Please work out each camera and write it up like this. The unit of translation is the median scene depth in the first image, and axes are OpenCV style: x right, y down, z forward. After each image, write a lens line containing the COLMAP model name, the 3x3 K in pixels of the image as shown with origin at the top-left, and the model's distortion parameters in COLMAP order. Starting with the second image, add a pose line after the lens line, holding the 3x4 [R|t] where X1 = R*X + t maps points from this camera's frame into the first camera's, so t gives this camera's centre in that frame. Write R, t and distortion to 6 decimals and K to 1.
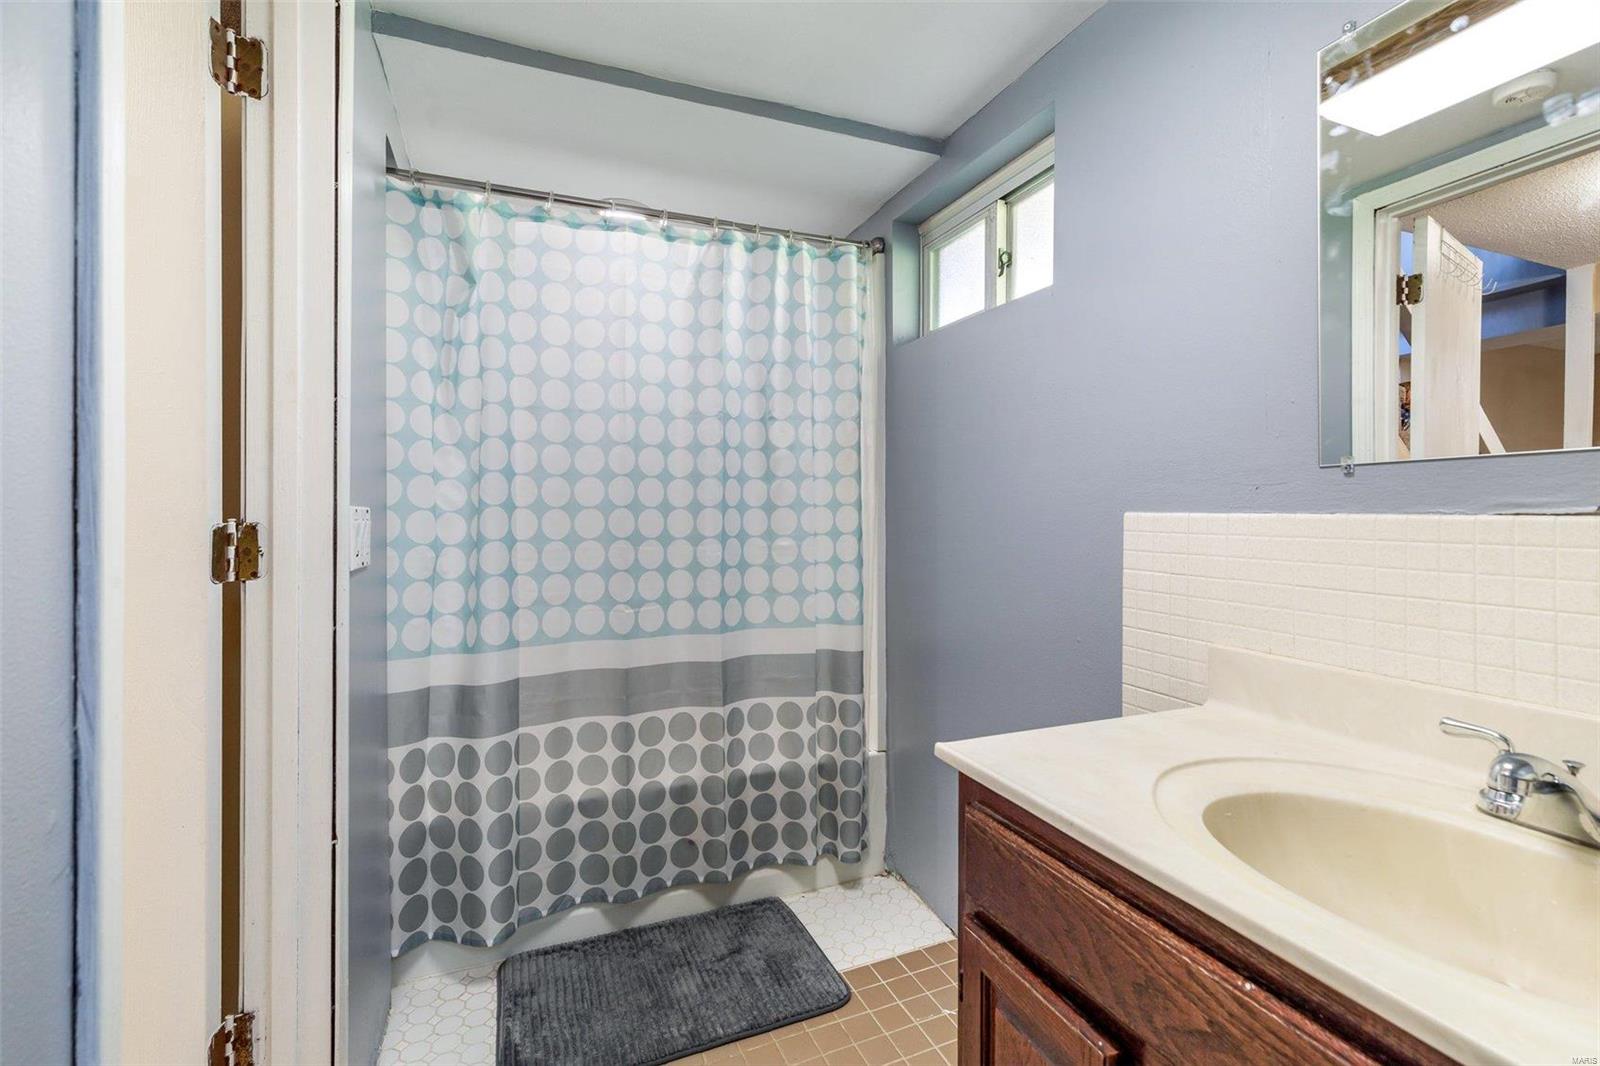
lens RADIAL K [[715.3, 0, 809.2], [0, 715.3, 517.7], [0, 0, 1]] dist [0.000133, -0.000323]
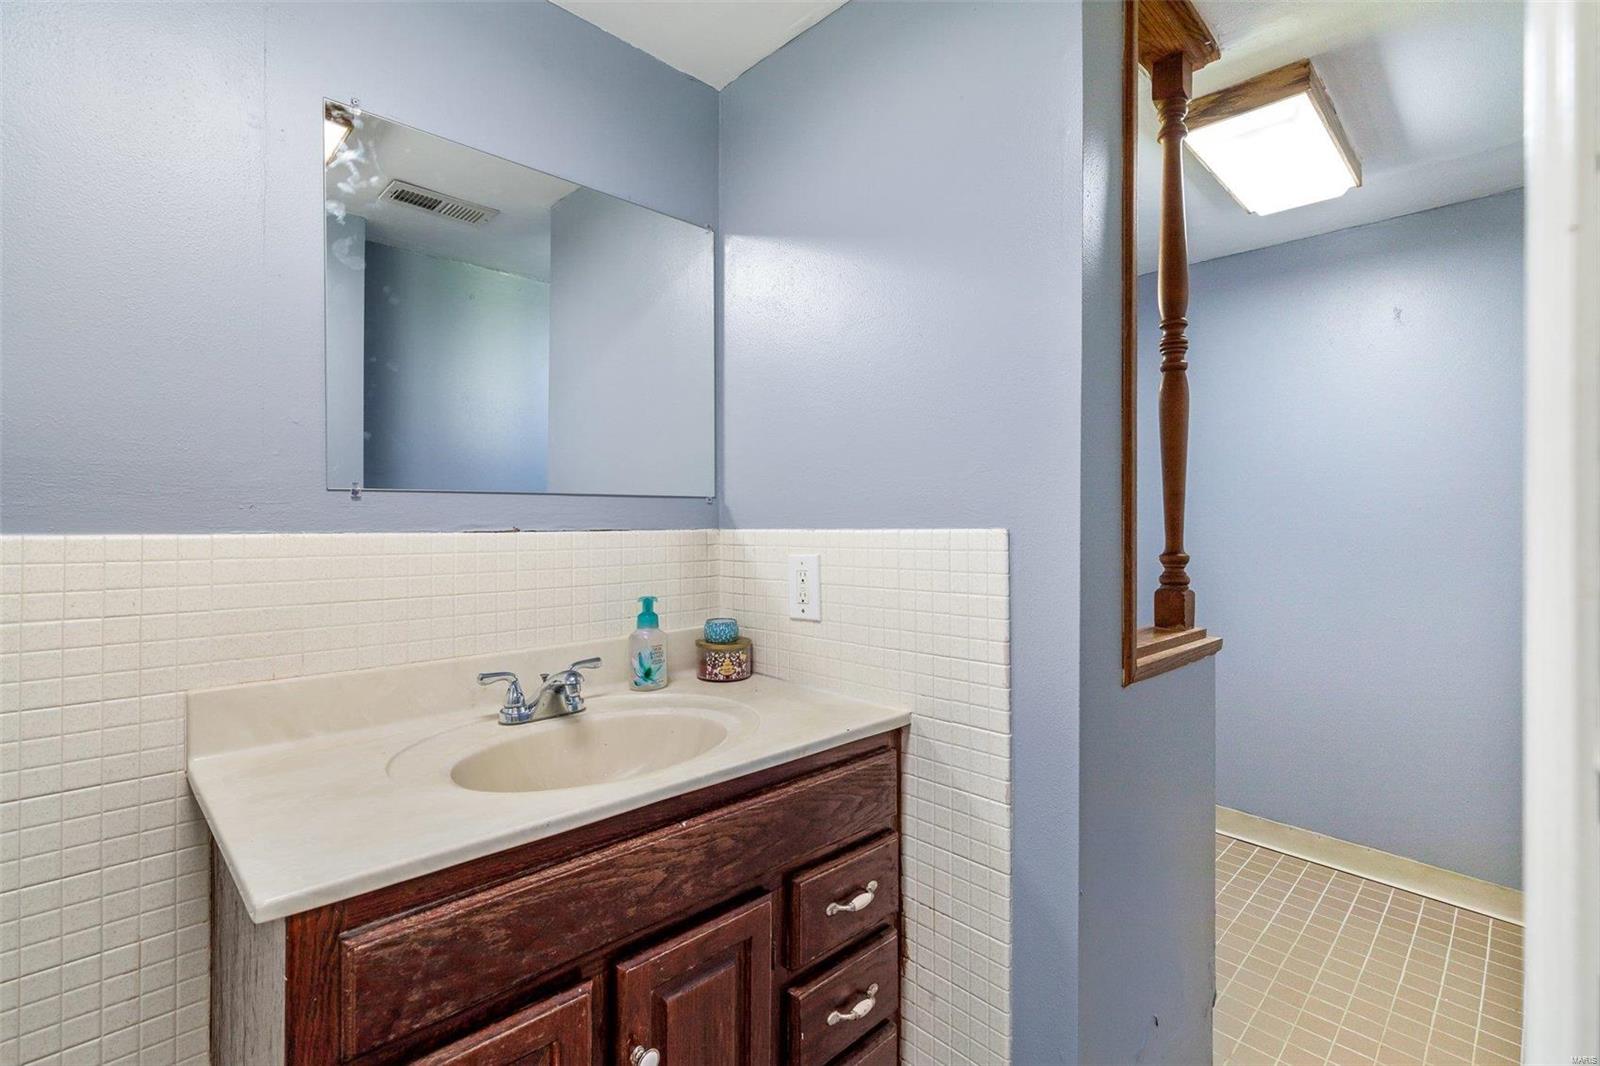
lens RADIAL K [[715.3, 0, 807.7], [0, 715.3, 531.1], [0, 0, 1]] dist [0.000133, -0.000323]
pose [[-0.374069, -0.002160, 0.927398, -0.761571], [0.007502, 0.999958, 0.005355, -0.012538], [-0.927371, 0.008961, -0.374037, 1.025988]]
